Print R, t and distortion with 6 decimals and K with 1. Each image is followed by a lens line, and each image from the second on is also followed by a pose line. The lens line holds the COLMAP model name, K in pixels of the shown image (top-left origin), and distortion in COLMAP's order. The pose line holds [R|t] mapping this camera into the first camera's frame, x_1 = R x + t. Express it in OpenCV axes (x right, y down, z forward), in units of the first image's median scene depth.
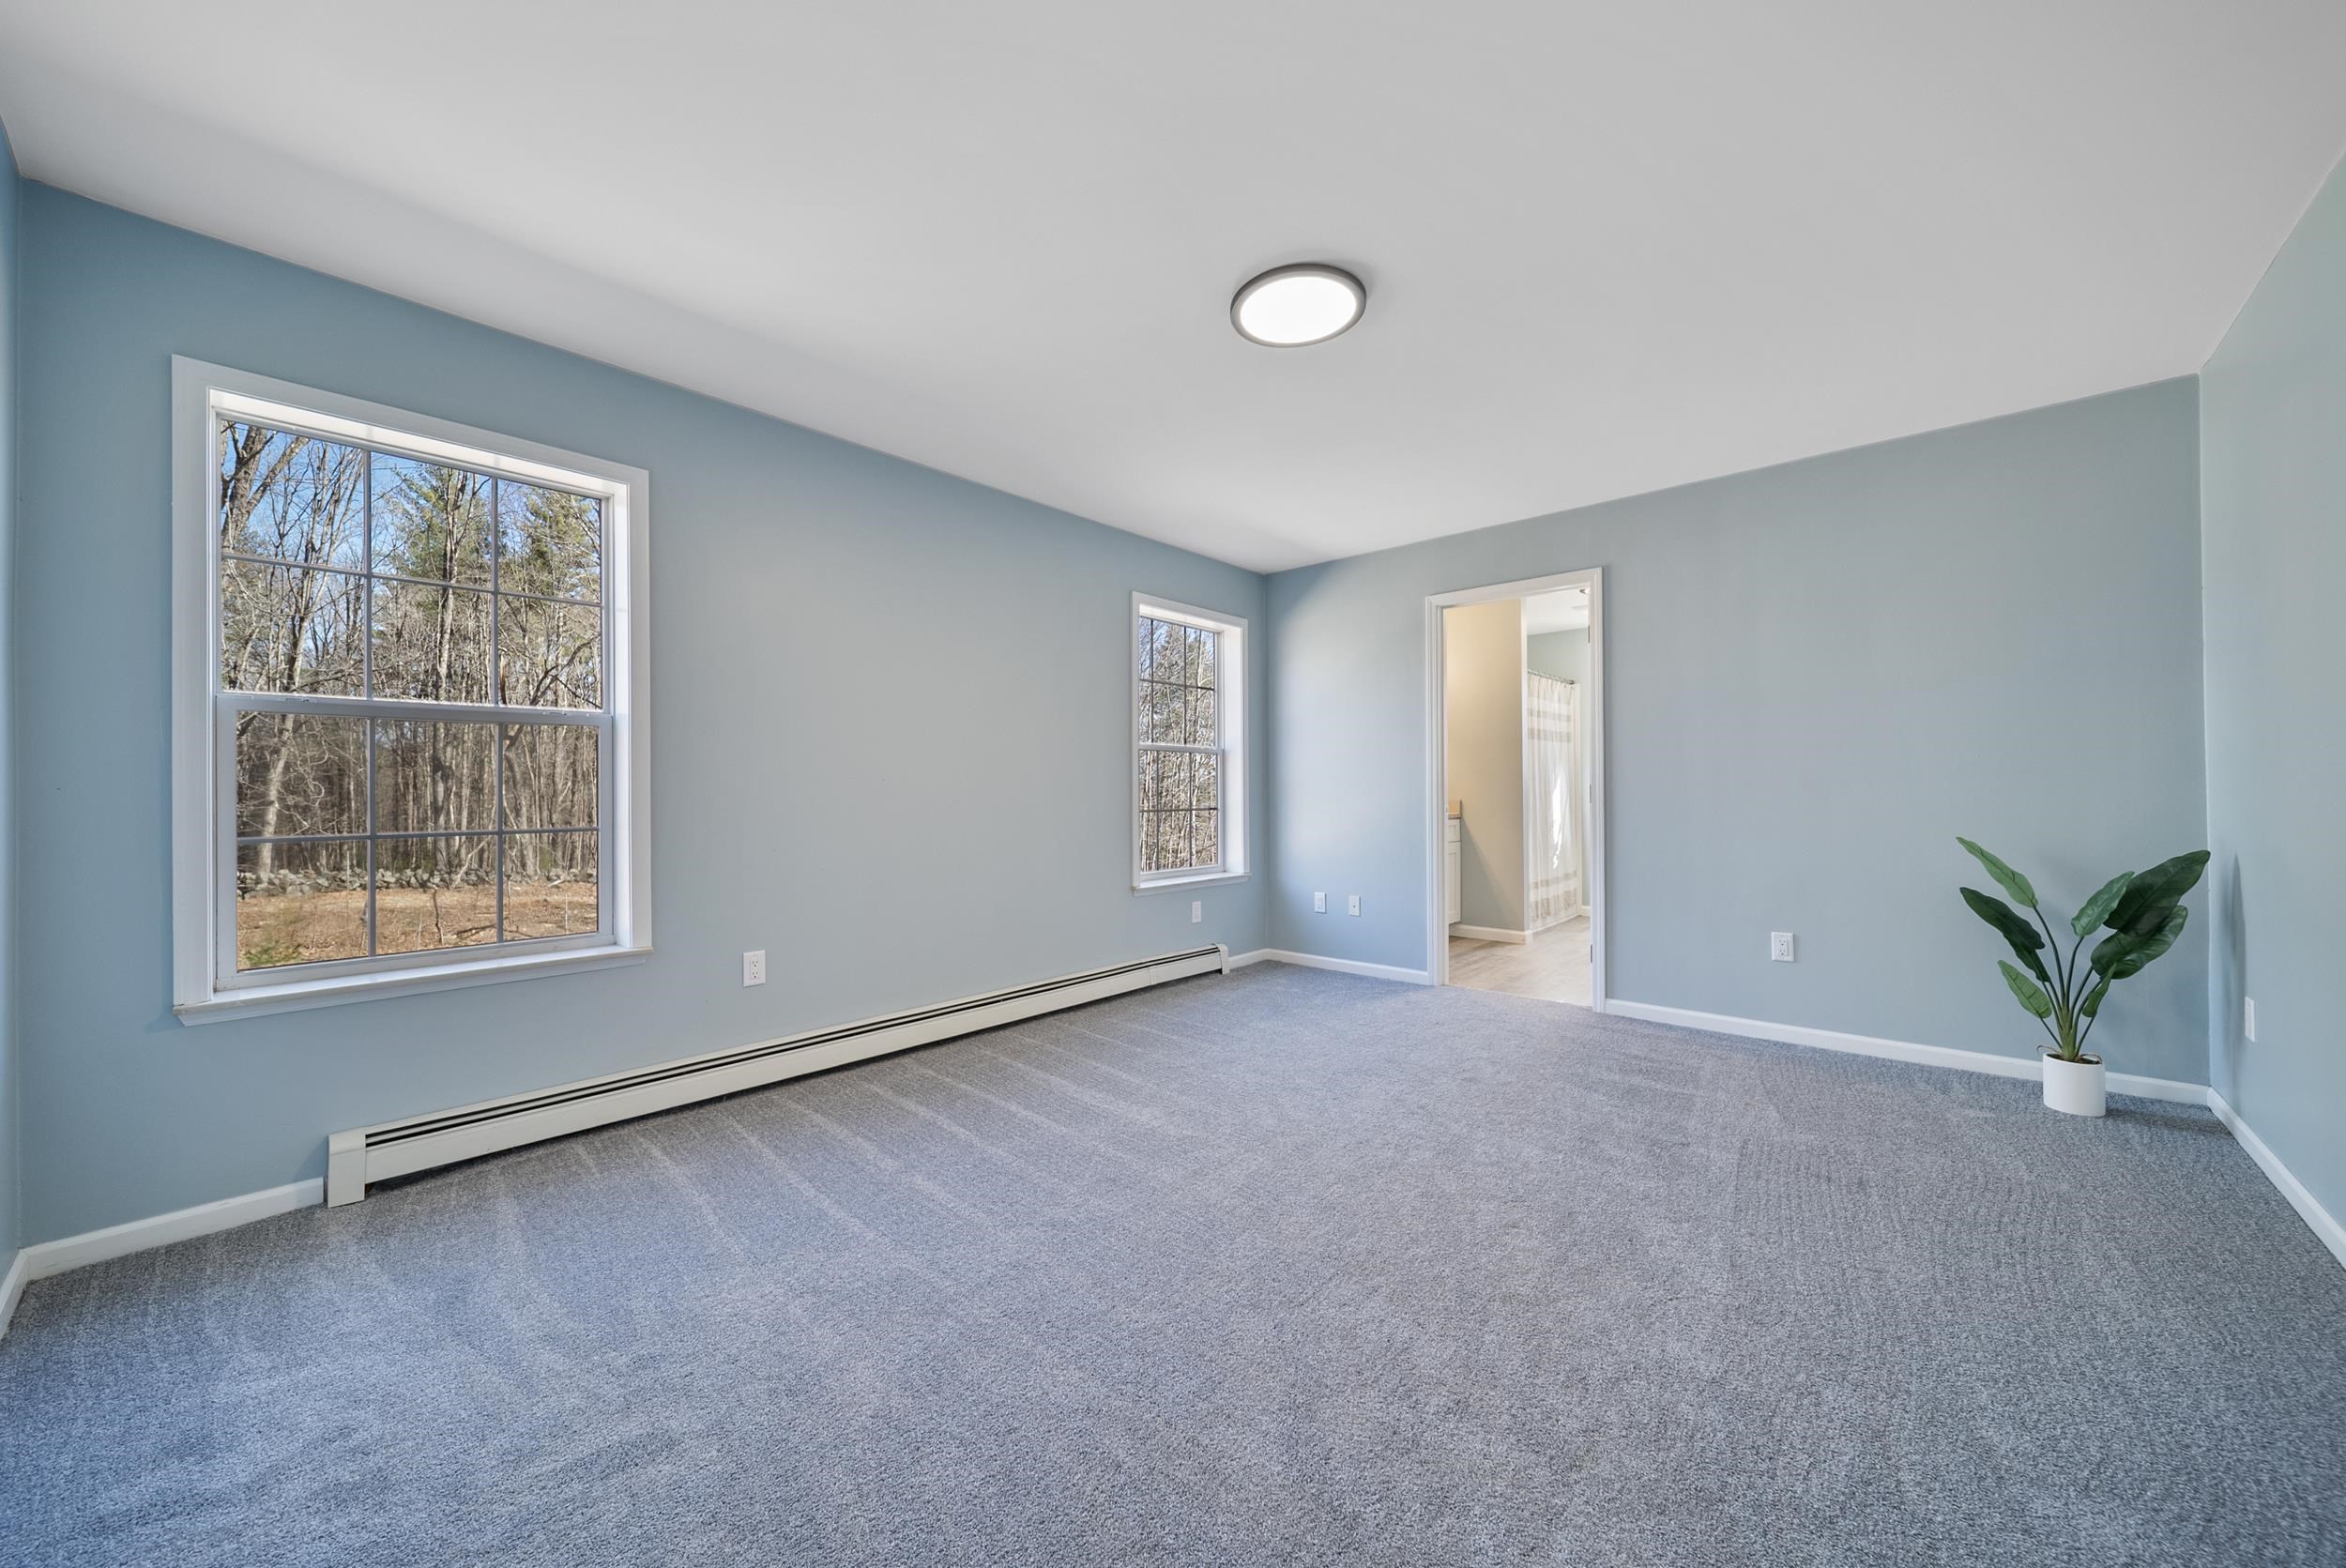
lens RADIAL K [[843.4, 0, 1172.4], [0, 843.4, 819.4], [0, 0, 1]] dist [0.000027, -0.000006]
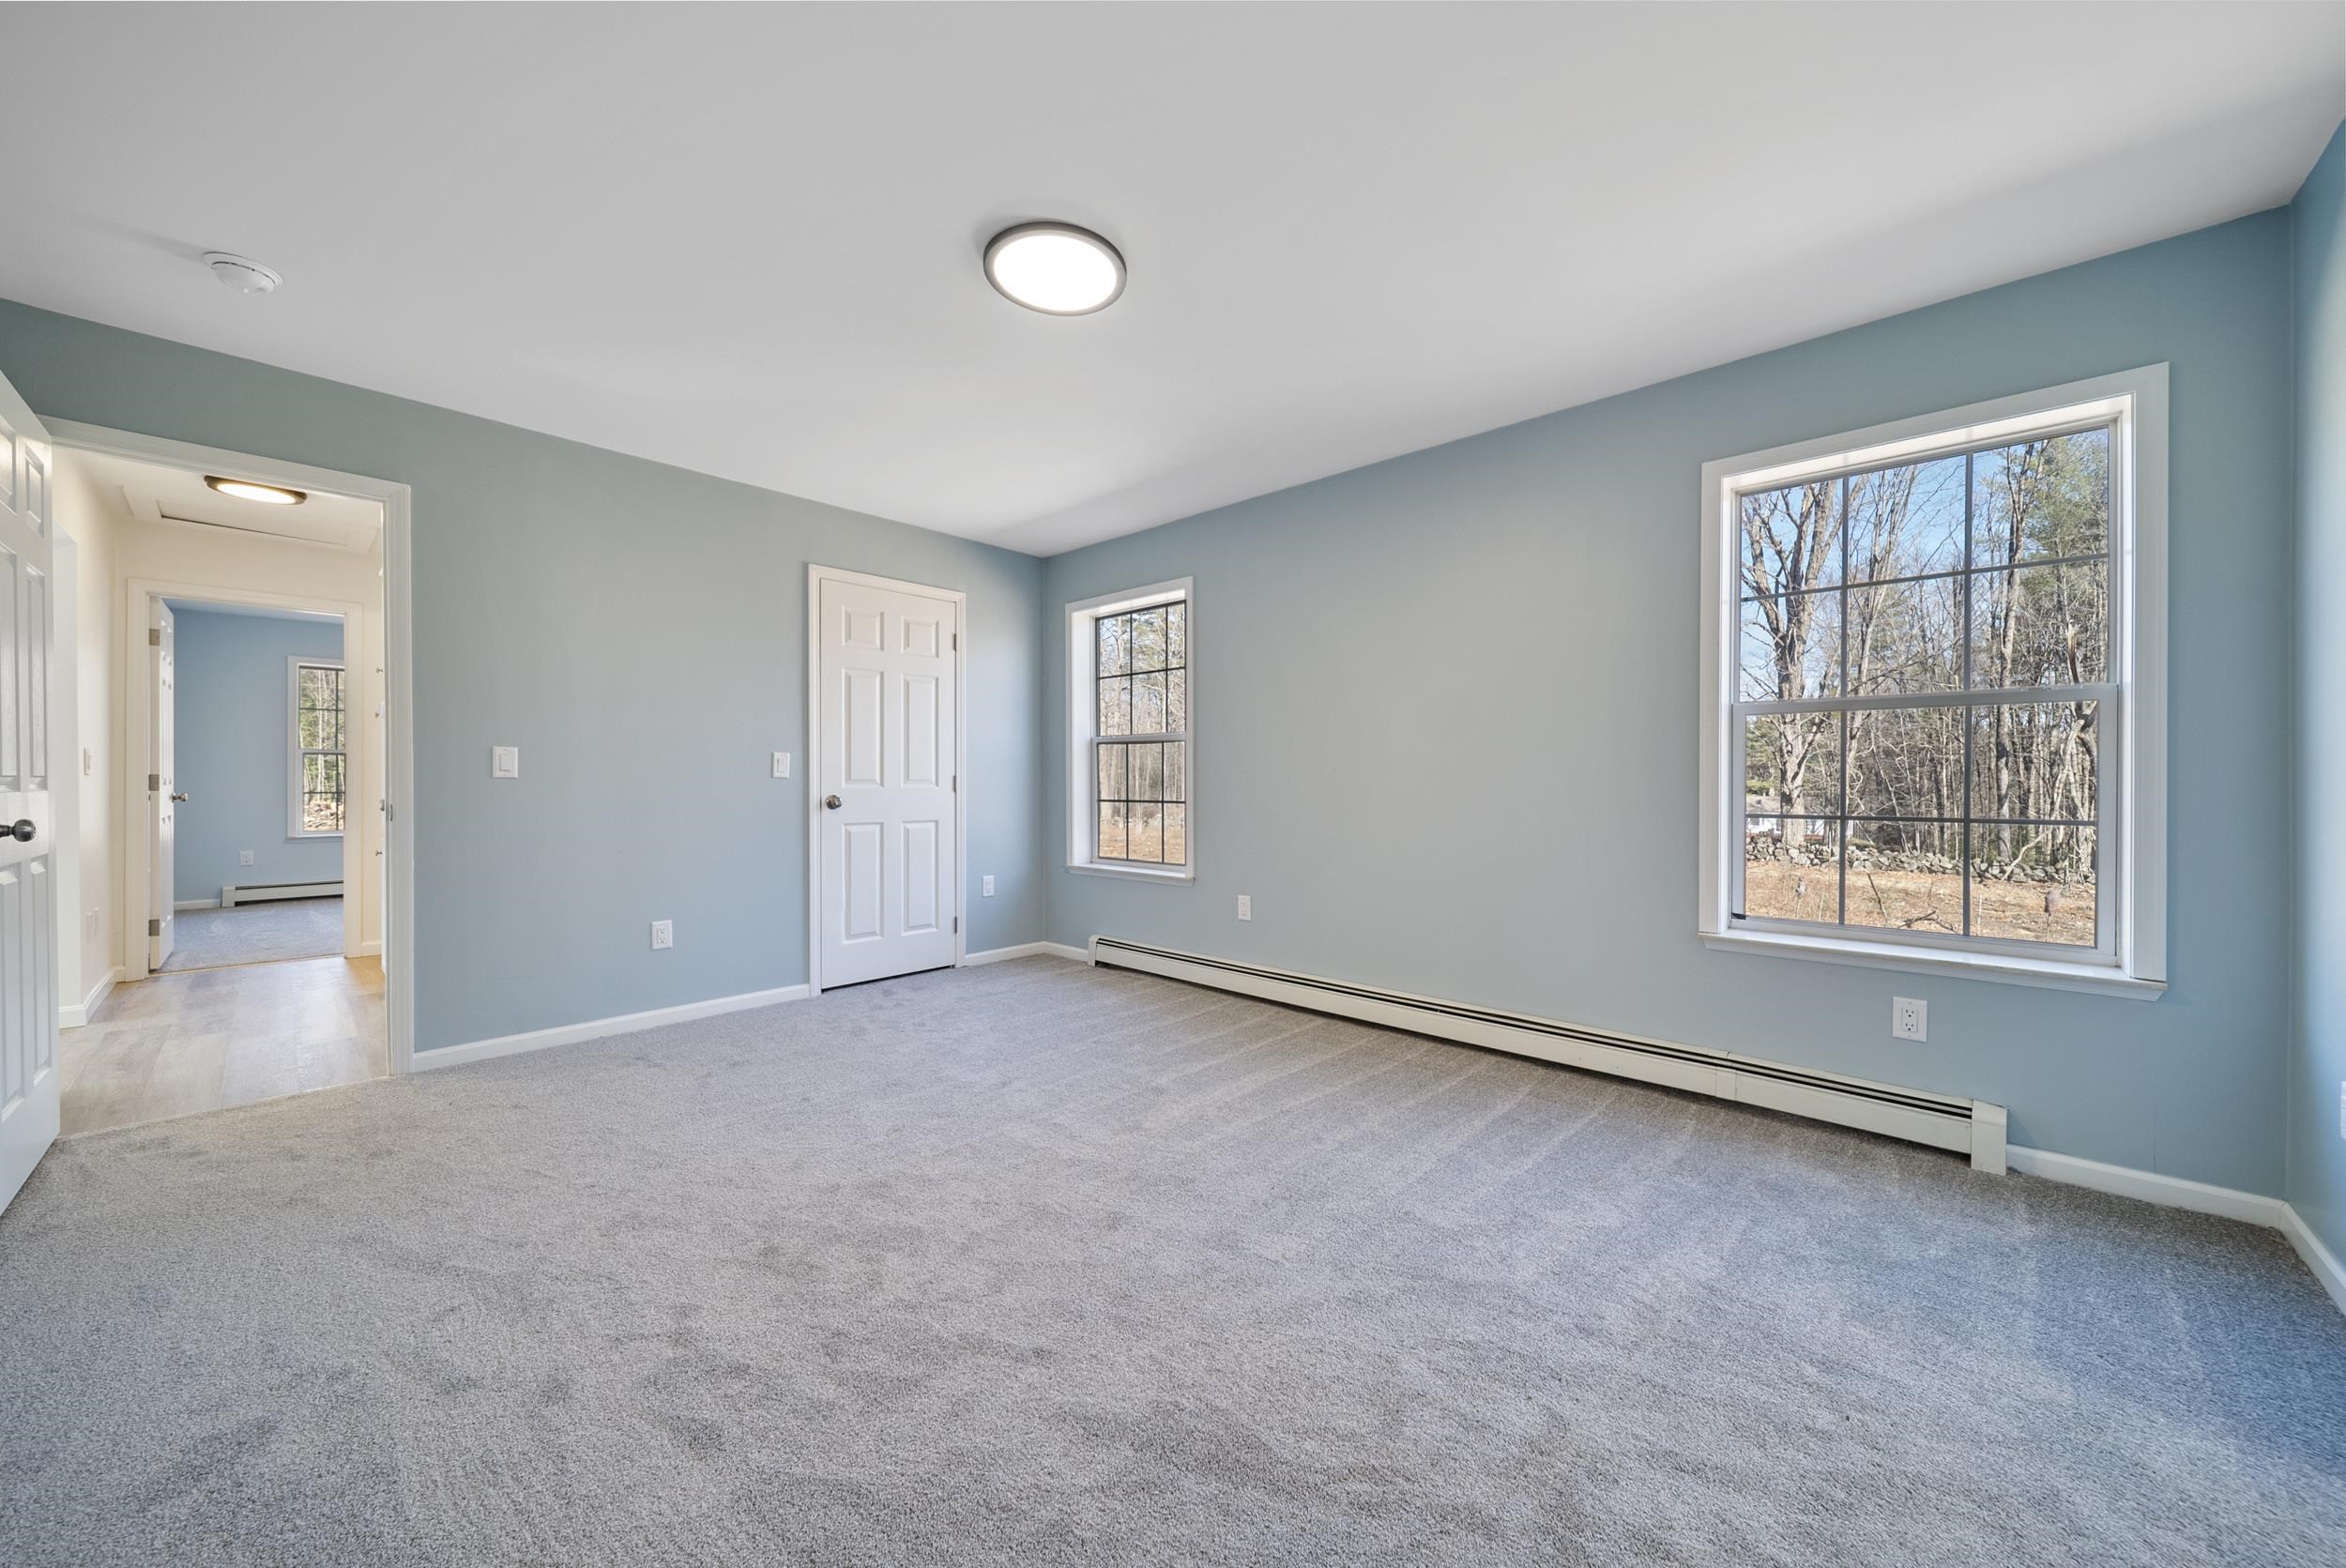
lens RADIAL K [[813.7, 0, 1173.0], [0, 813.7, 784.0], [0, 0, 1]] dist [0.000188, 0.000000]
pose [[-0.022596, 0.004997, -0.999732, 0.521724], [-0.031168, 0.999498, 0.005700, -0.021044], [0.999259, 0.031288, -0.022428, 0.548402]]
